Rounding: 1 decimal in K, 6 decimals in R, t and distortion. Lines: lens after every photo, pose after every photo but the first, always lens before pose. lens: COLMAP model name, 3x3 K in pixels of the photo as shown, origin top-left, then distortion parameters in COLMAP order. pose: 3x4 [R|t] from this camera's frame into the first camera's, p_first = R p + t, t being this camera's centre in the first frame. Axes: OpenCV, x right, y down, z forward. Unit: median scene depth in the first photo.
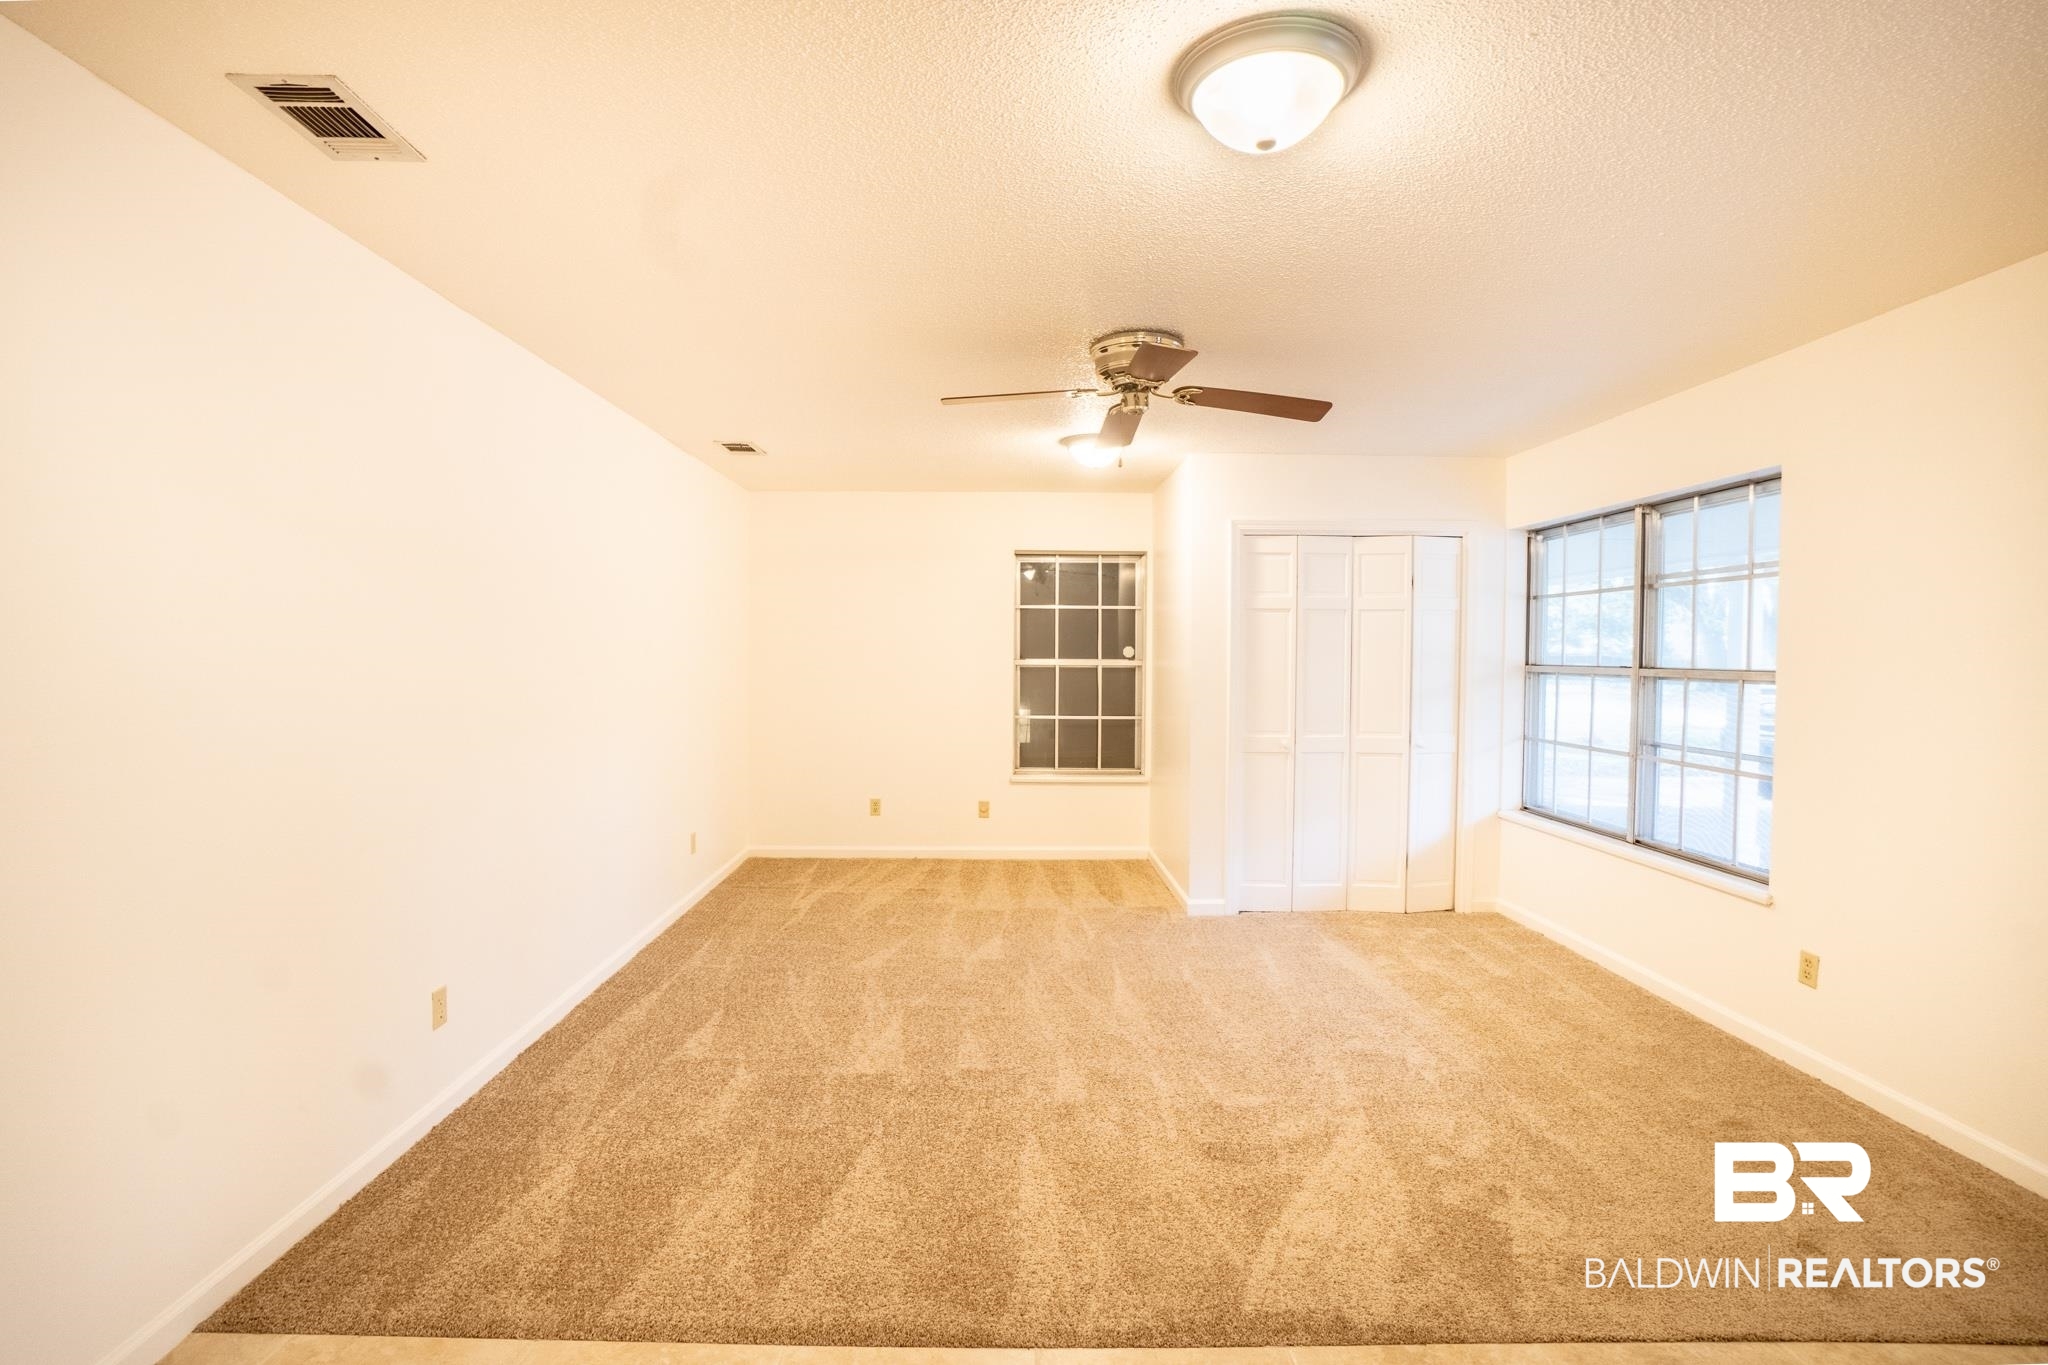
lens RADIAL K [[948.6, 0, 1001.3], [0, 948.6, 680.8], [0, 0, 1]] dist [-0.062148, 0.022512]
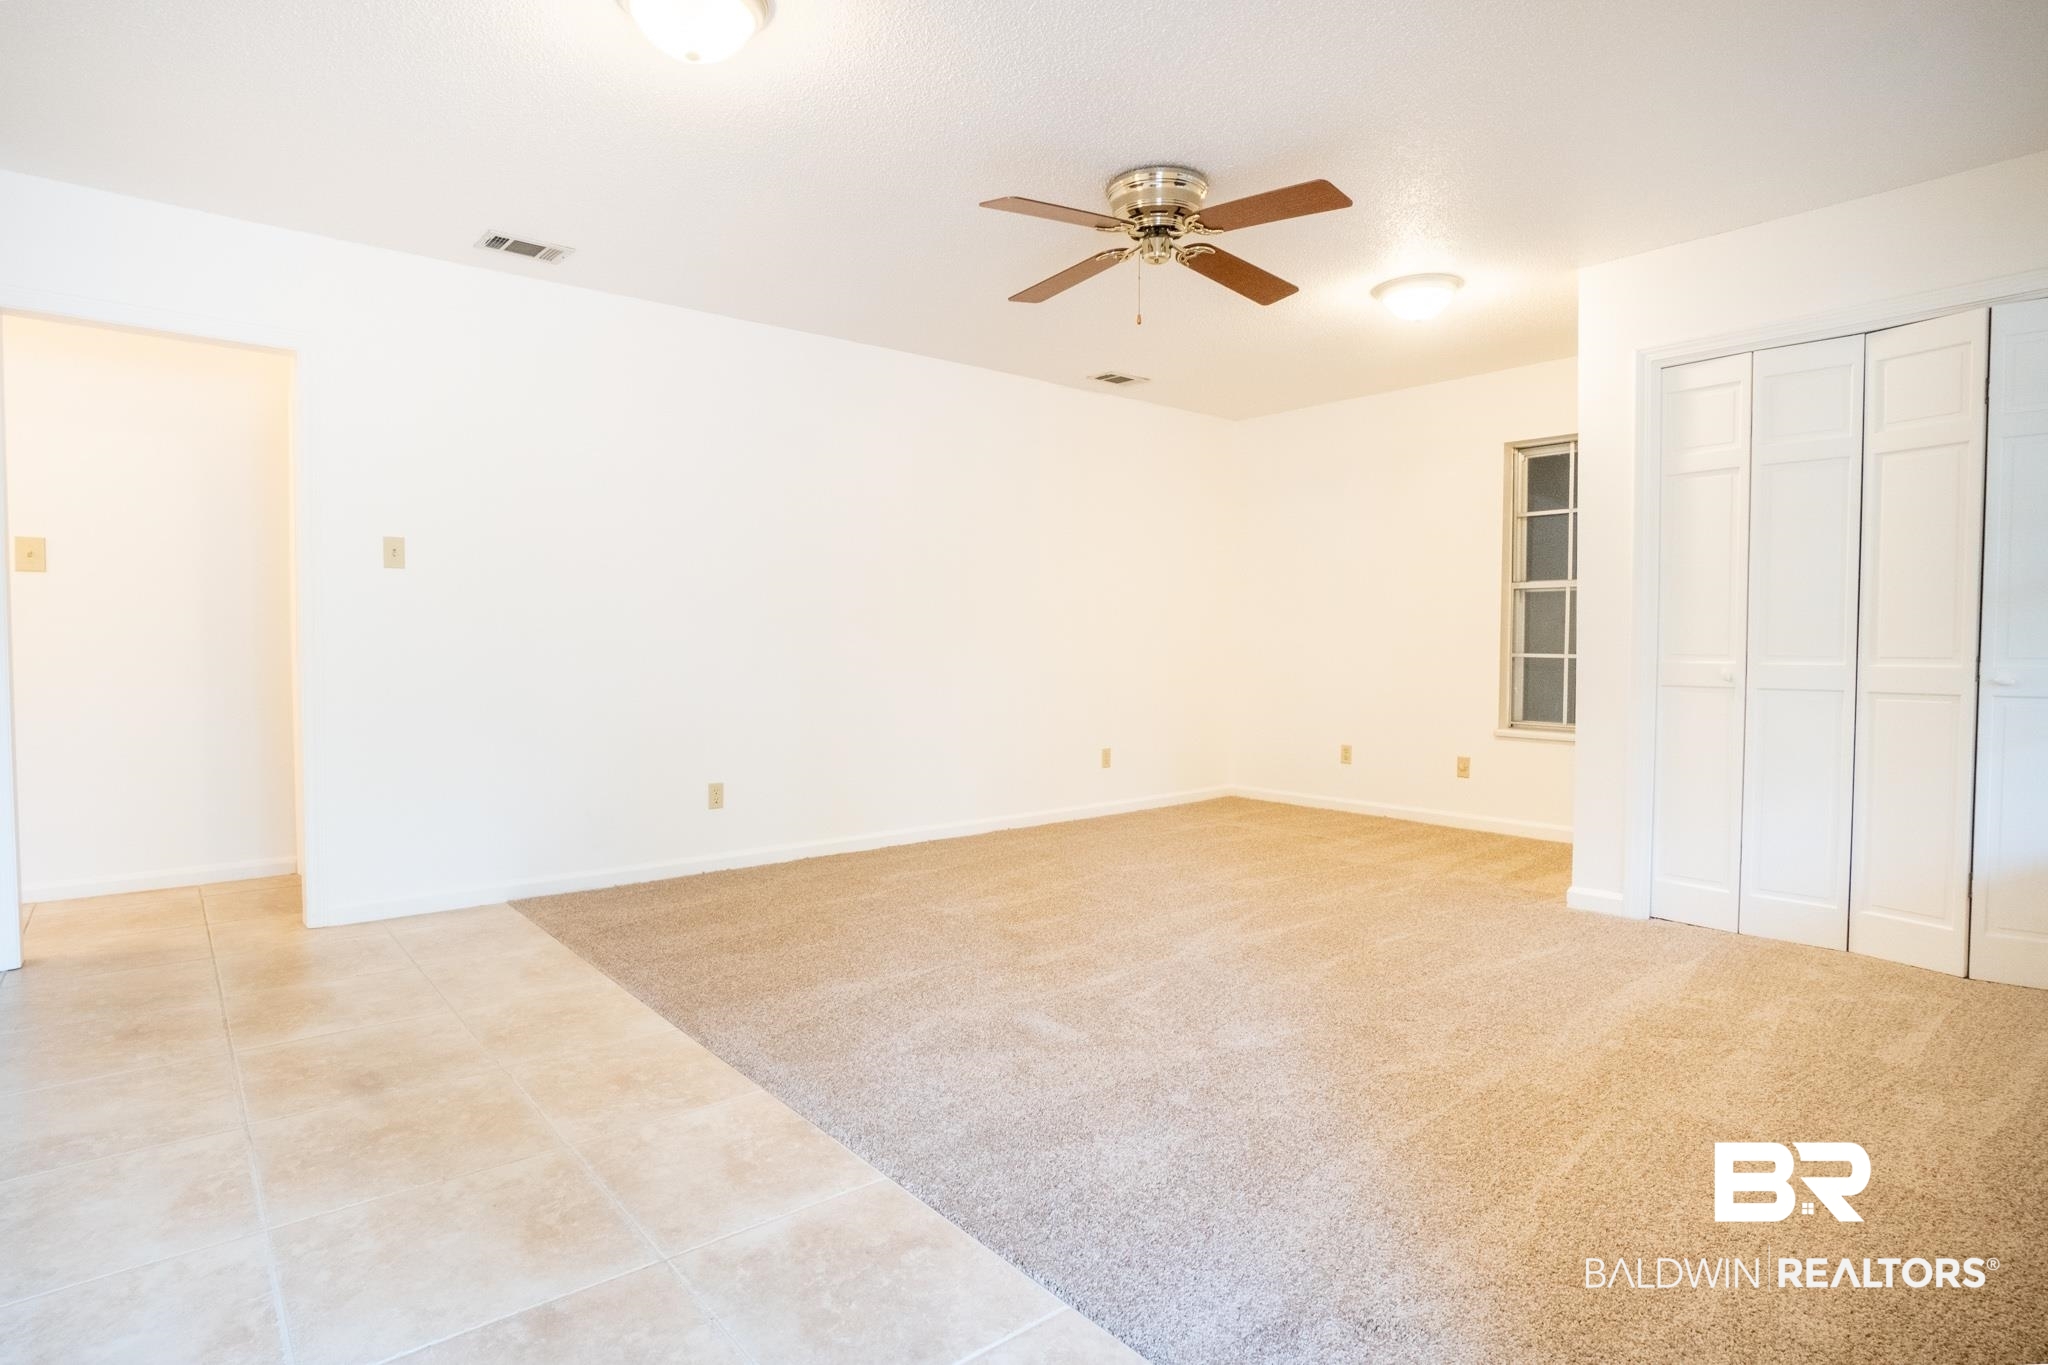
lens RADIAL K [[1070.9, 0, 1009.0], [0, 1070.9, 686.0], [0, 0, 1]] dist [-0.048115, 0.023721]
pose [[0.633933, 0.027537, -0.772897, 0.552525], [-0.022147, 0.999602, 0.017449, 0.073938], [0.773071, 0.006056, 0.634291, 0.148782]]
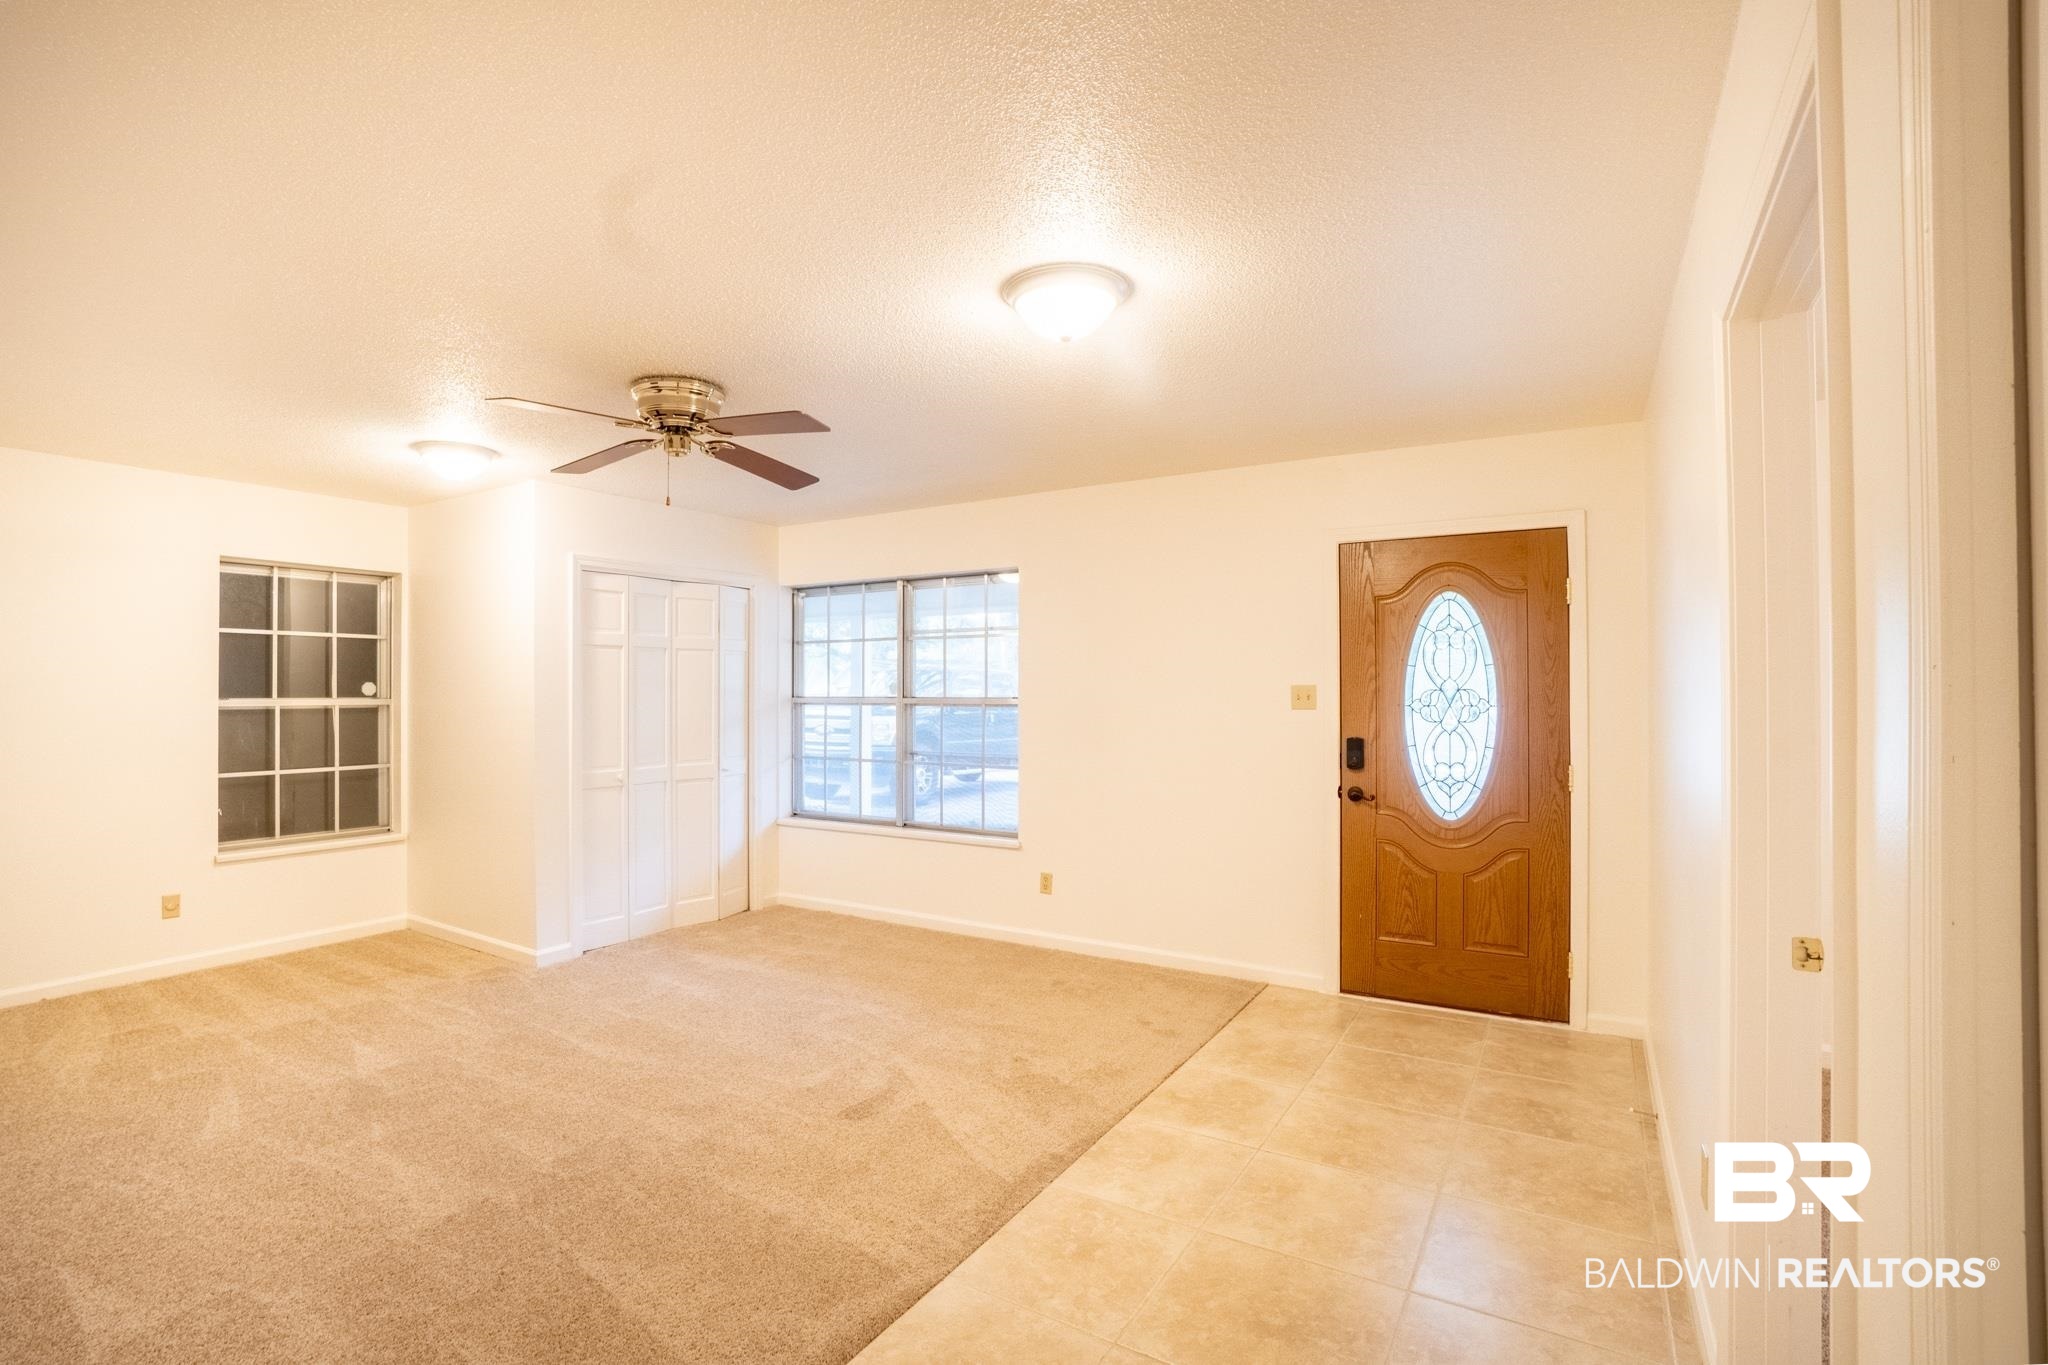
lens RADIAL K [[948.6, 0, 1001.3], [0, 948.6, 680.8], [0, 0, 1]] dist [-0.062148, 0.022512]
pose [[0.533689, 0.002204, 0.845678, -0.341907], [0.030710, 0.999287, -0.021984, -0.002726], [-0.845123, 0.037704, 0.533240, 0.103339]]
